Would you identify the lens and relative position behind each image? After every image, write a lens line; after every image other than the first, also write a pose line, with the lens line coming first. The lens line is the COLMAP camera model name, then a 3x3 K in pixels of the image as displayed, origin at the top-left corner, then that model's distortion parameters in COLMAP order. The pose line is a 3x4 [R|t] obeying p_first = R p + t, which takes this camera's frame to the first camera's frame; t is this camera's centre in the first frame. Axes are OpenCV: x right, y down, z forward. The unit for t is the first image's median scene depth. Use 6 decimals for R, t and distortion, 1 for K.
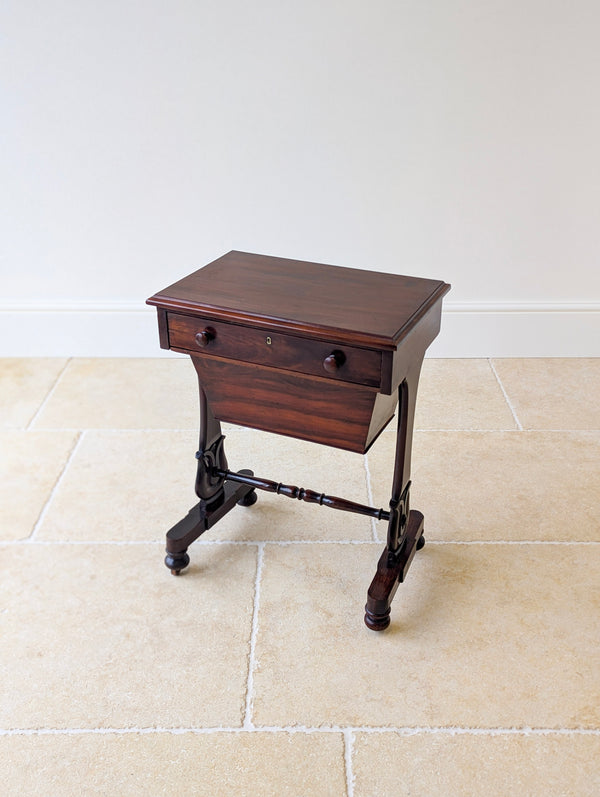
lens RADIAL K [[823.7, 0, 302.7], [0, 823.7, 397.2], [0, 0, 1]] dist [0.039008, -0.009048]
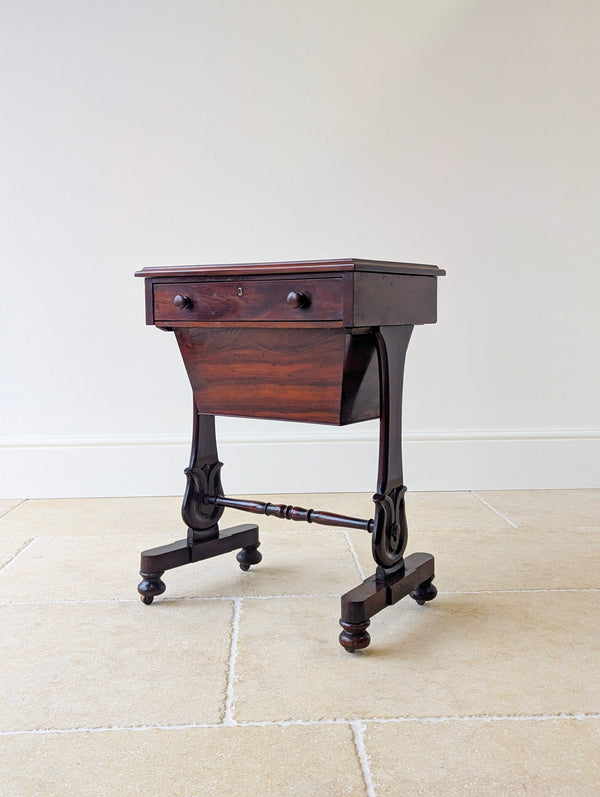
lens RADIAL K [[839.7, 0, 296.7], [0, 839.7, 399.1], [0, 0, 1]] dist [0.027510, 0.016237]
pose [[0.981259, 0.014721, -0.192130, 0.192806], [-0.084363, 0.929260, -0.359665, 0.355589], [0.173245, 0.369133, 0.913087, 0.128504]]
